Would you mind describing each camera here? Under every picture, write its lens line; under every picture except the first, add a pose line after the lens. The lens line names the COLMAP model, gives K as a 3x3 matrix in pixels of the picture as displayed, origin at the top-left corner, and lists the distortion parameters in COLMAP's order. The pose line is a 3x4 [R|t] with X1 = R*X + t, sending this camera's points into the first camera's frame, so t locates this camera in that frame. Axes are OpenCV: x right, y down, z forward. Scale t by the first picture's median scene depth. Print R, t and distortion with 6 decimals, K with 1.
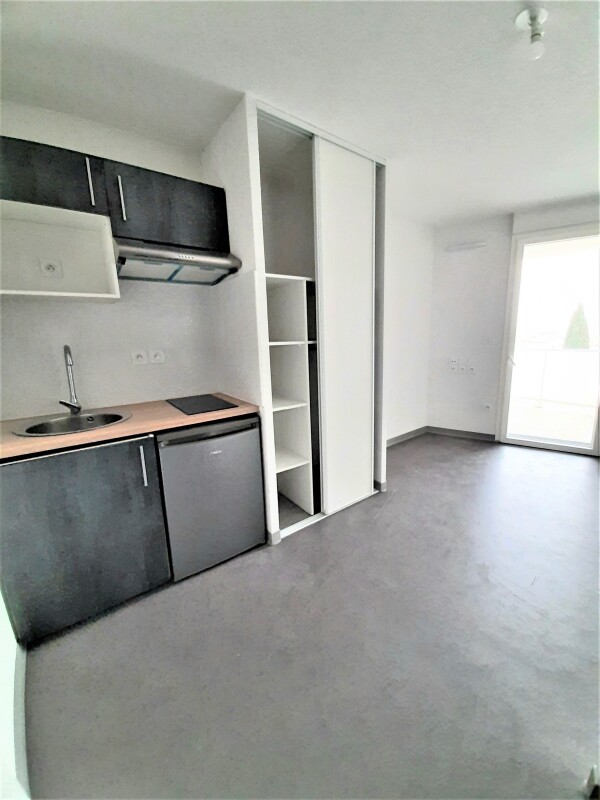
lens RADIAL K [[321.6, 0, 323.3], [0, 321.6, 399.5], [0, 0, 1]] dist [0.006047, -0.000056]
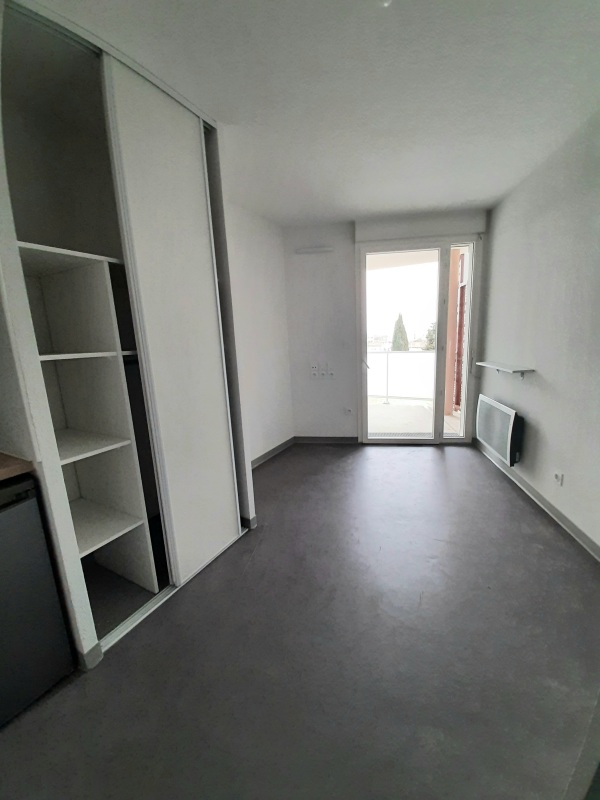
lens RADIAL K [[320.9, 0, 318.9], [0, 320.9, 396.7], [0, 0, 1]] dist [-0.005907, -0.002435]
pose [[0.914989, -0.083897, 0.394661, 0.050034], [0.094345, 0.995514, -0.007105, -0.034553], [-0.392294, 0.043735, 0.918799, 0.181357]]
